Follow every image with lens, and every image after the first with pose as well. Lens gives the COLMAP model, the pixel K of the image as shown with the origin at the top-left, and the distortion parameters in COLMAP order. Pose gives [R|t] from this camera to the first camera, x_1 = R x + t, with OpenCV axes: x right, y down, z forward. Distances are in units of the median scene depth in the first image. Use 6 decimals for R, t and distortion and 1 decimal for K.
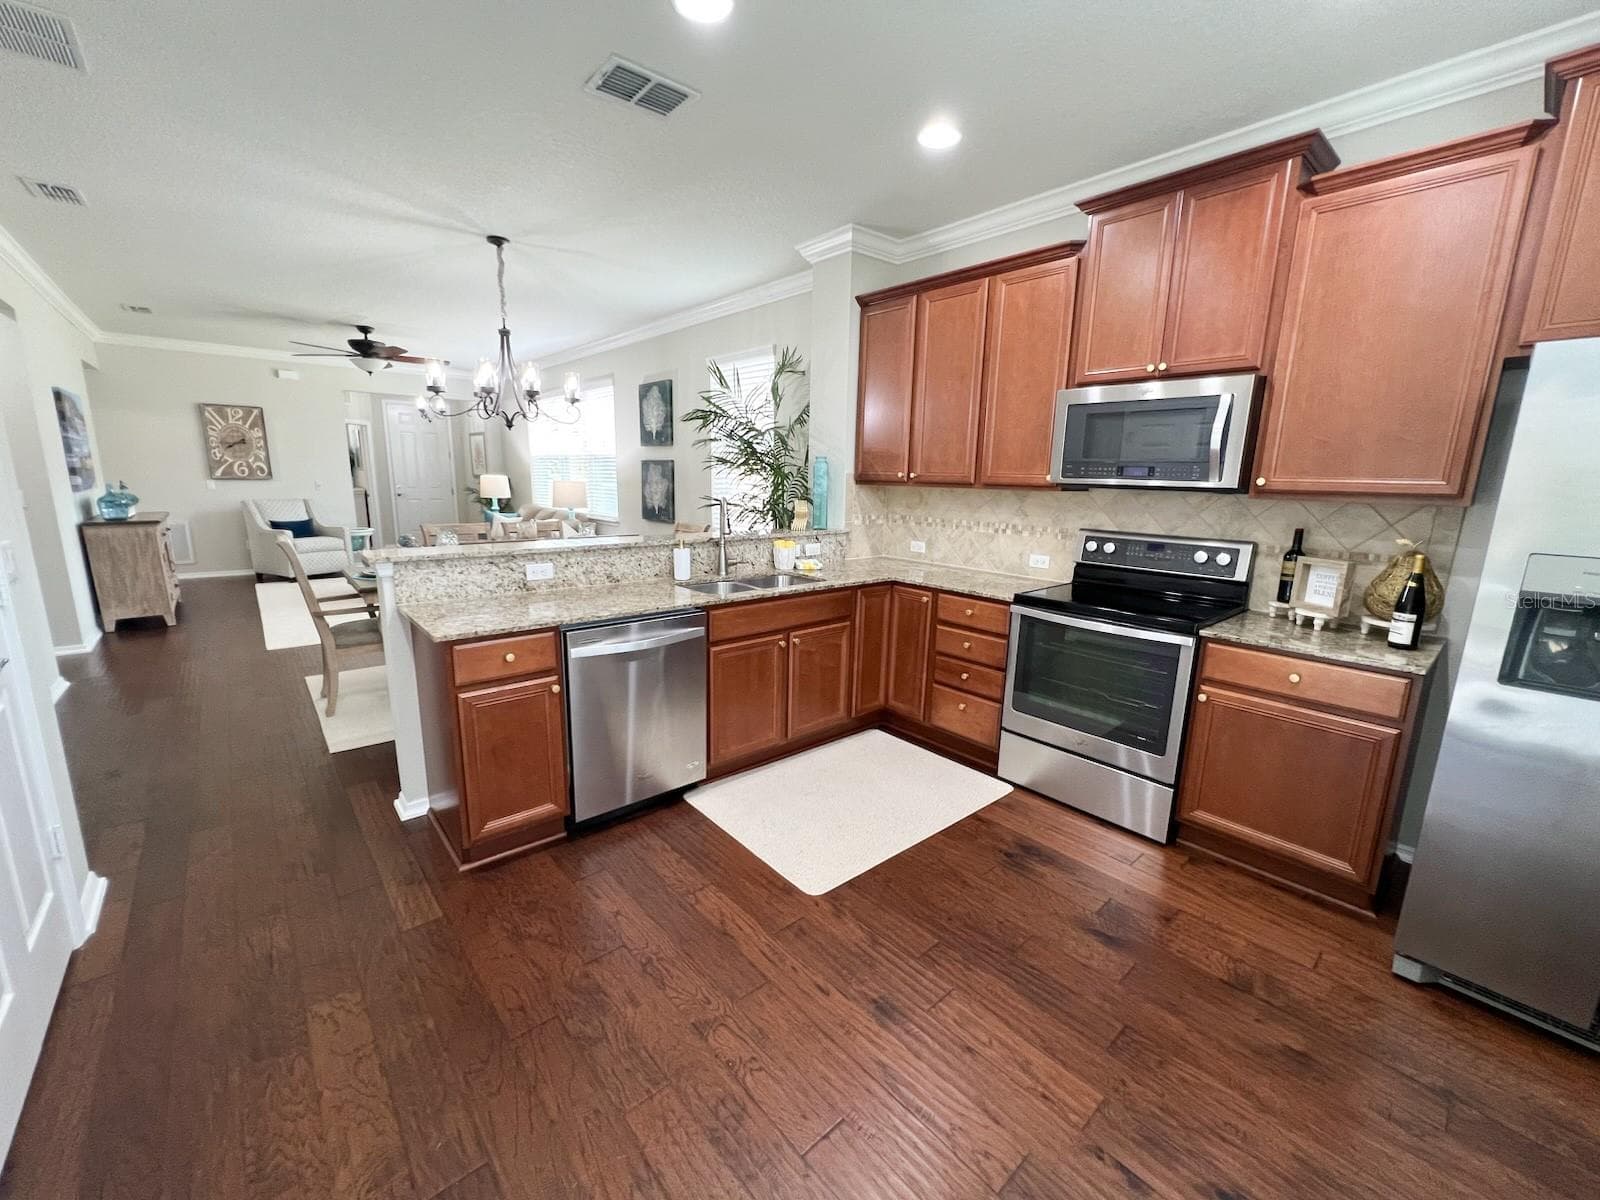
lens RADIAL K [[644.6, 0, 802.0], [0, 644.6, 602.1], [0, 0, 1]] dist [-0.003002, -0.000212]
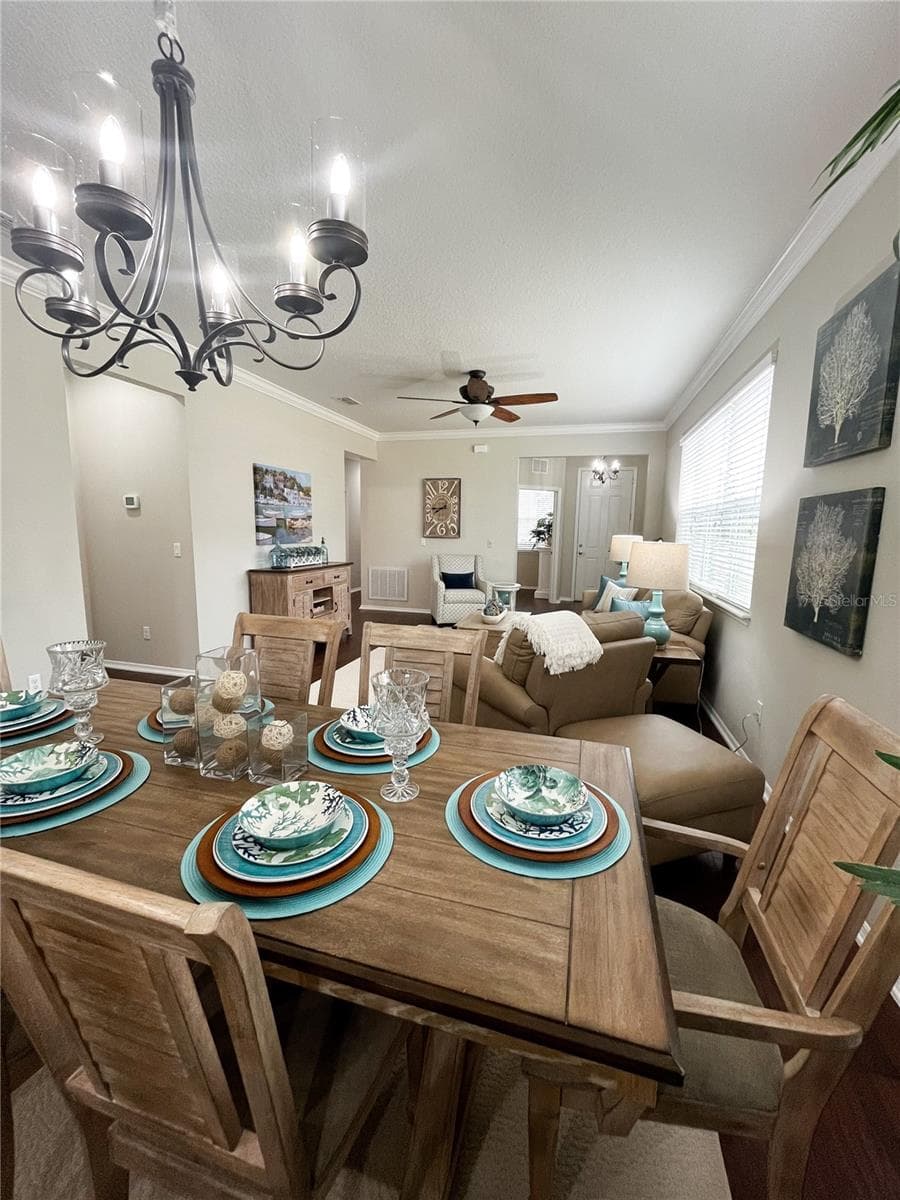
lens RADIAL K [[483.4, 0, 446.4], [0, 483.4, 599.4], [0, 0, 1]] dist [-0.003002, -0.000212]
pose [[0.544490, 0.110966, -0.831395, -0.160643], [-0.167353, 0.985653, 0.021954, -0.196220], [0.821902, 0.127182, 0.555249, 1.039950]]
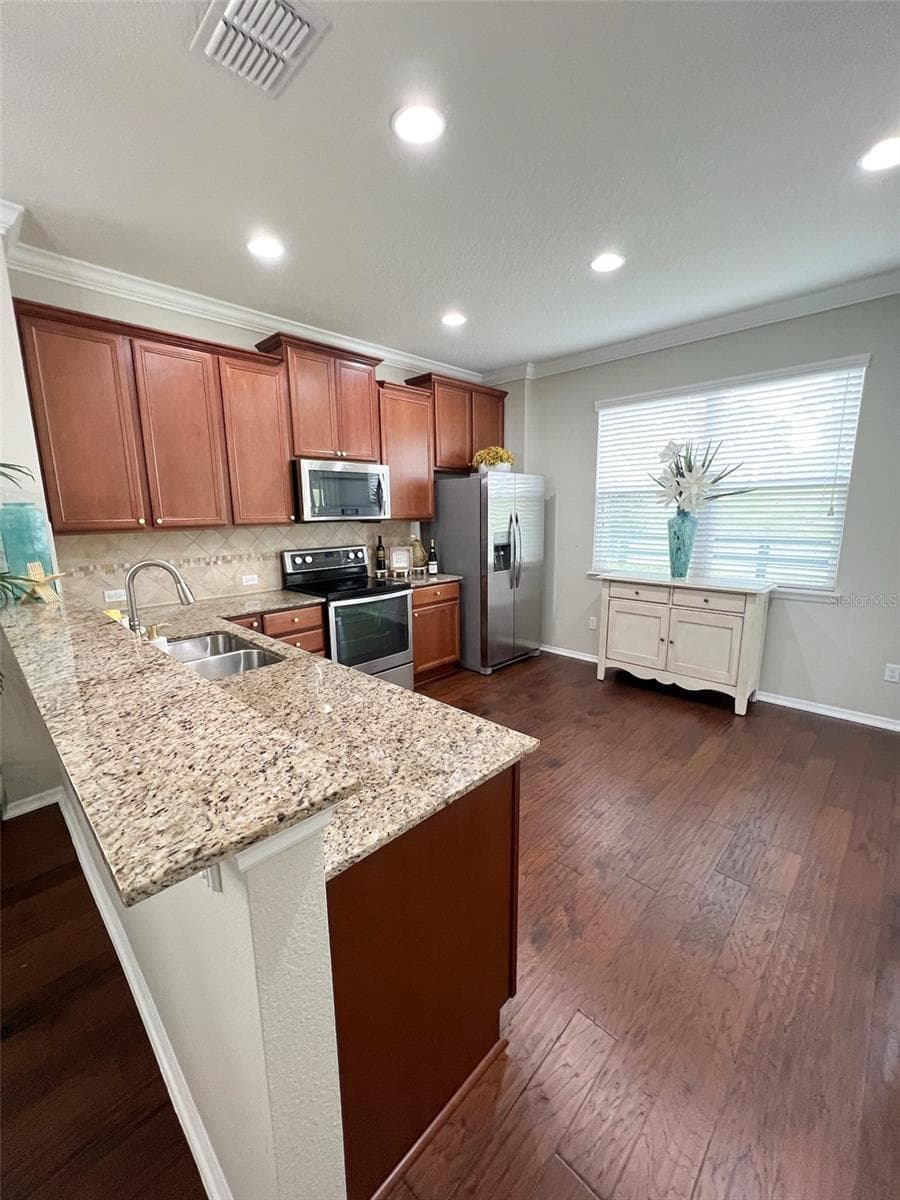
lens RADIAL K [[483.4, 0, 446.0], [0, 483.4, 599.3], [0, 0, 1]] dist [-0.003002, -0.000212]
pose [[-0.075797, -0.203765, 0.976081, -0.582153], [0.205085, 0.954783, 0.215244, -0.140202], [-0.975805, 0.216495, -0.030580, 0.569133]]
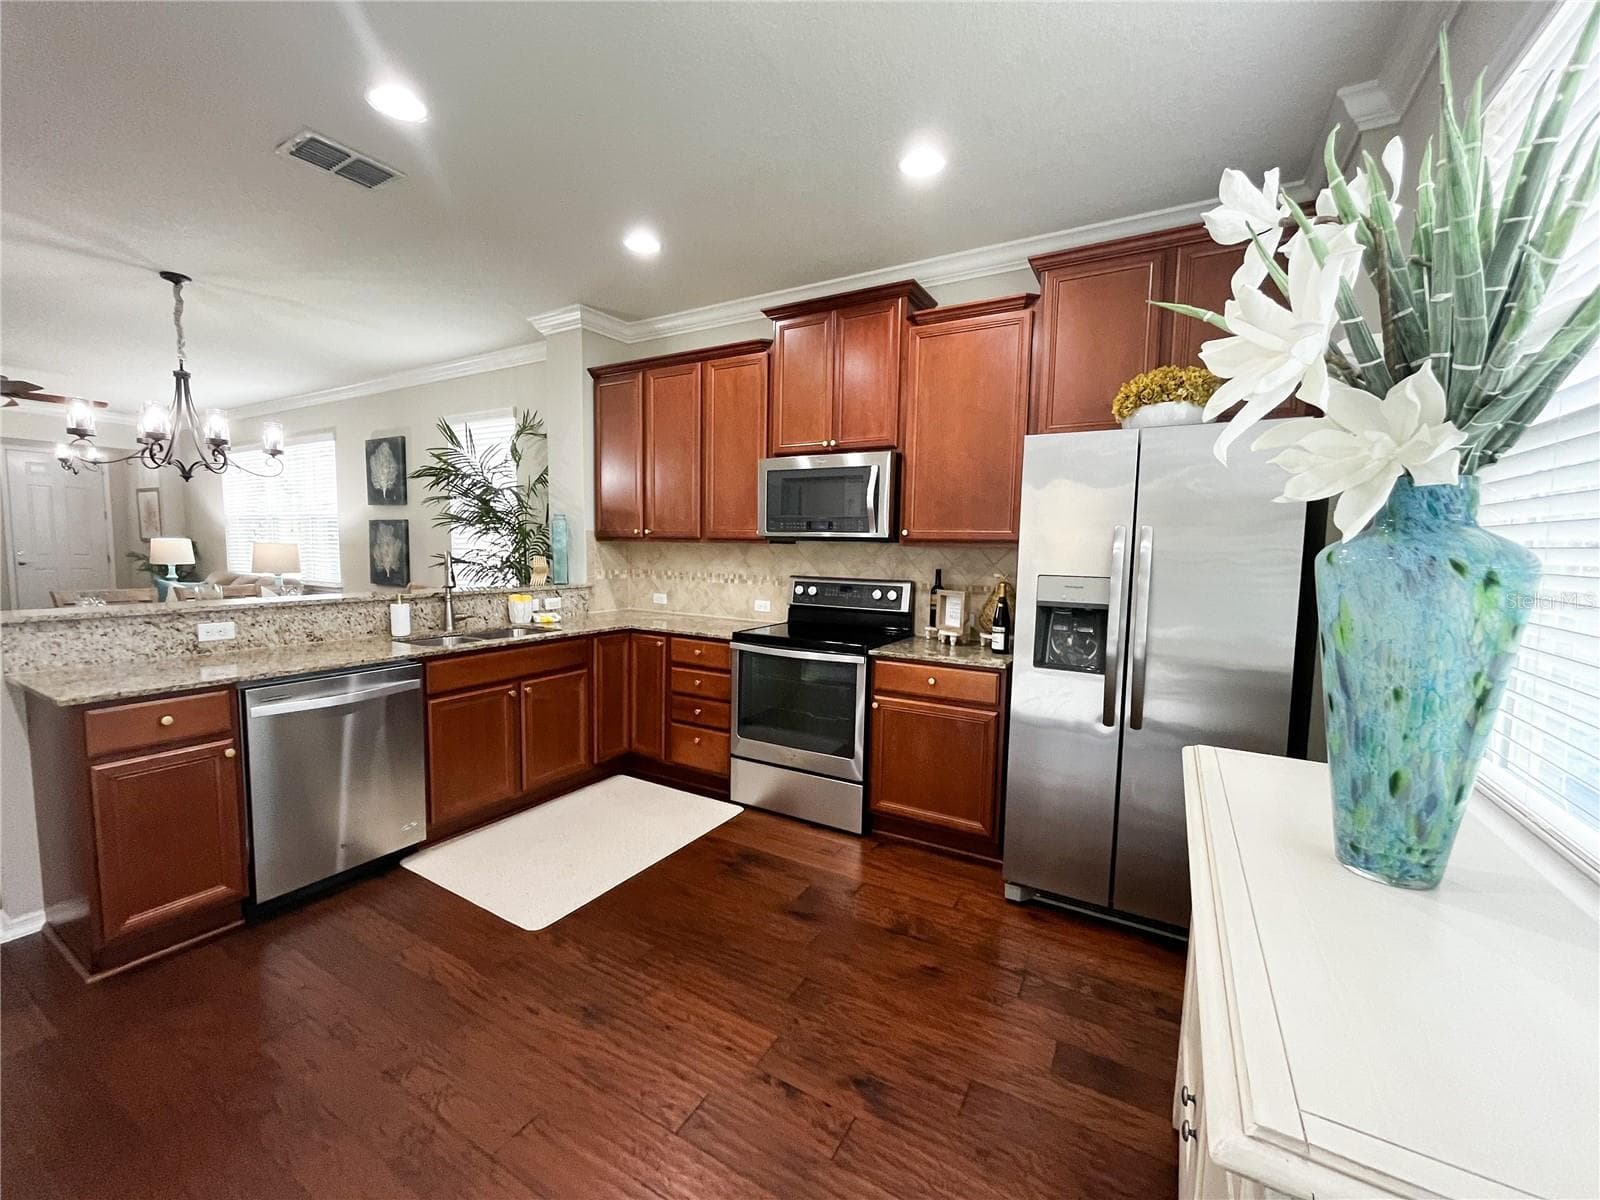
lens RADIAL K [[644.6, 0, 797.0], [0, 644.6, 599.9], [0, 0, 1]] dist [-0.003002, -0.000212]
pose [[0.947491, -0.030594, 0.318317, 0.057710], [0.063980, 0.993423, -0.094962, 0.033853], [-0.313318, 0.110342, 0.943216, -0.082207]]
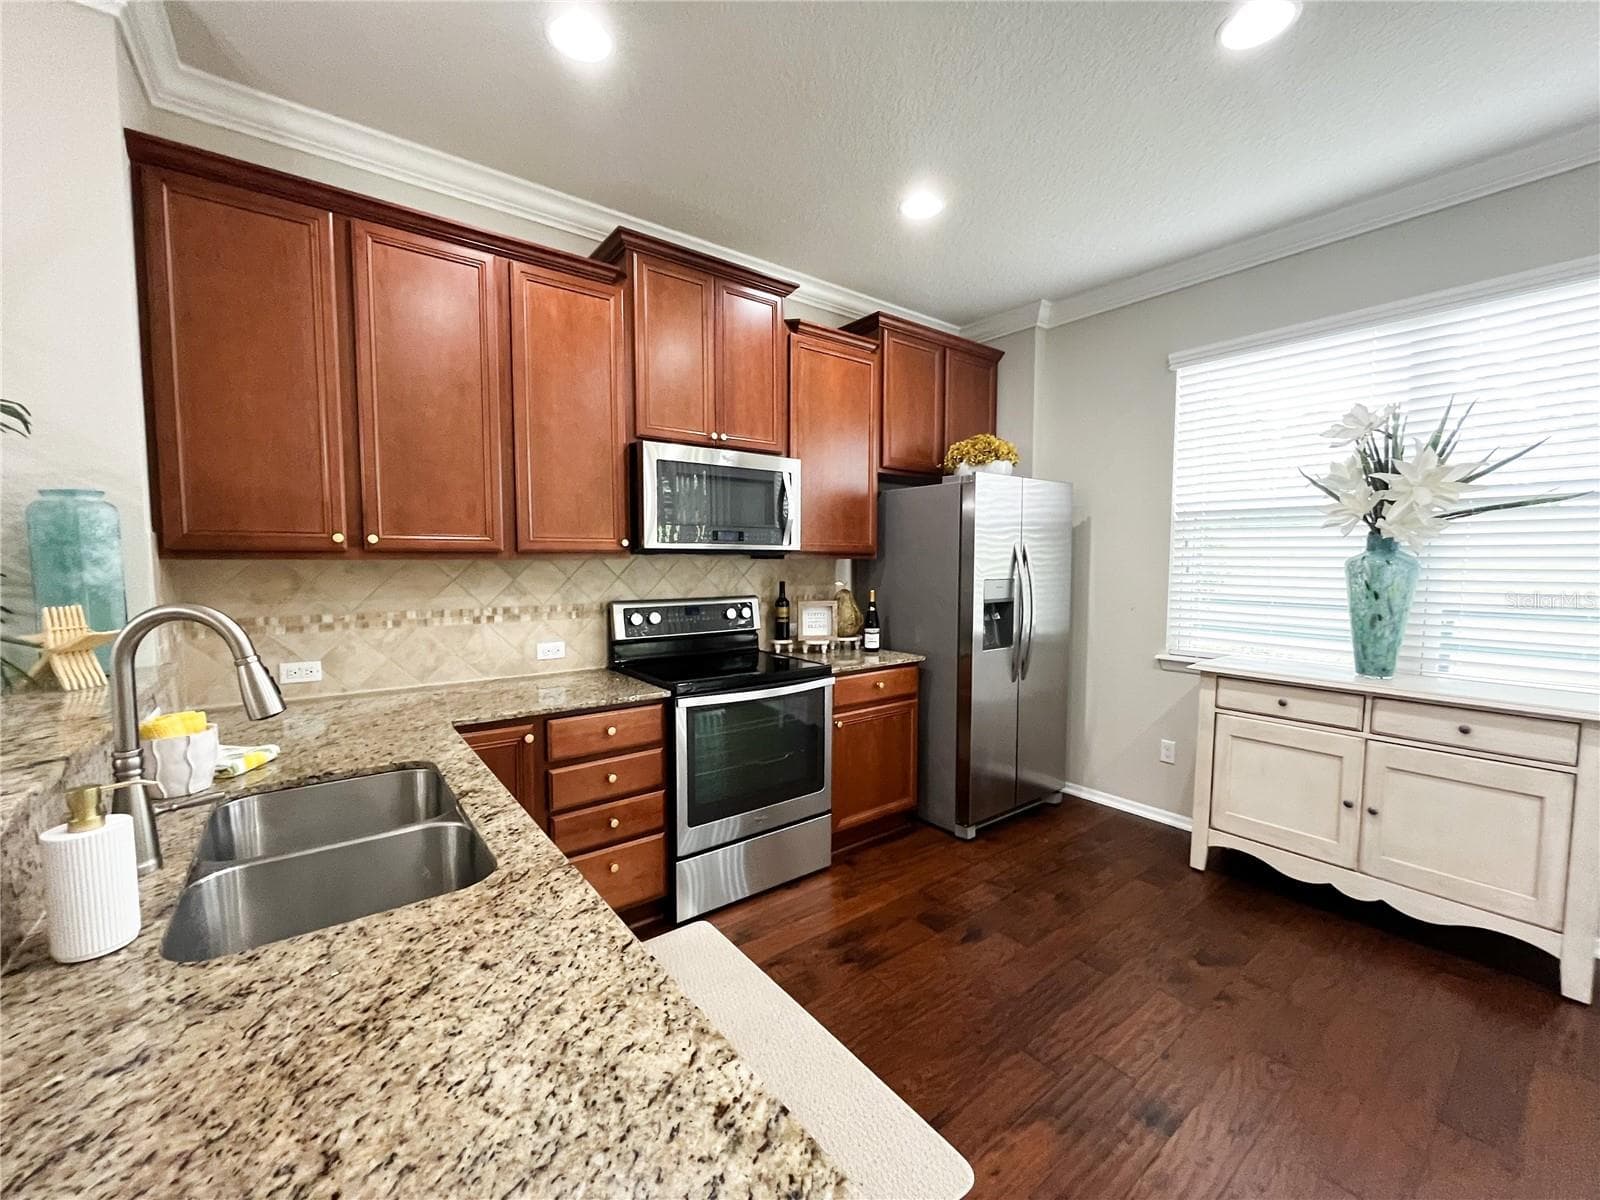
lens RADIAL K [[644.6, 0, 791.2], [0, 644.6, 600.8], [0, 0, 1]] dist [-0.003002, -0.000212]
pose [[0.069468, -0.088169, 0.993680, -0.329202], [0.193685, 0.978324, 0.073266, -0.108392], [-0.978601, 0.187371, 0.085039, 0.571233]]
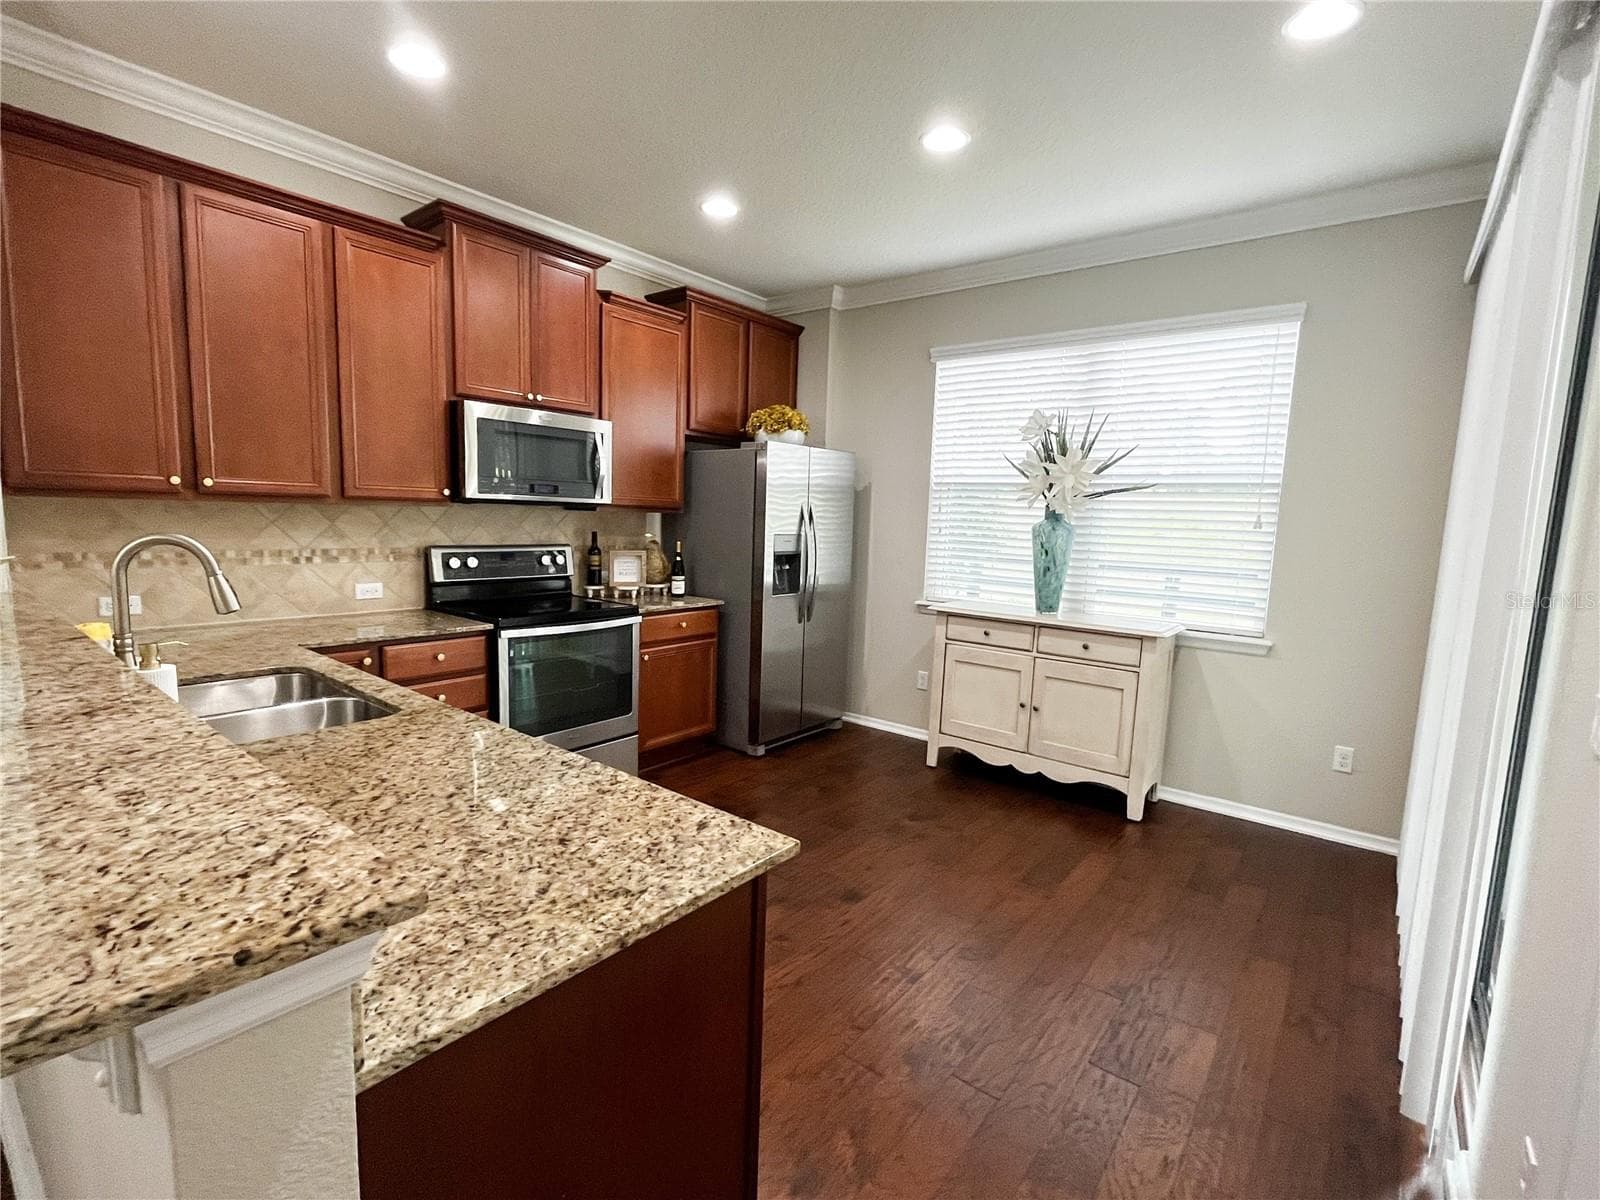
lens RADIAL K [[740.6, 0, 789.9], [0, 740.6, 602.5], [0, 0, 1]] dist [-0.004955, 0.000686]
pose [[-0.169296, -0.145830, 0.974717, -0.567121], [0.154477, 0.972842, 0.172380, -0.114056], [-0.973384, 0.179755, -0.142171, 0.548024]]
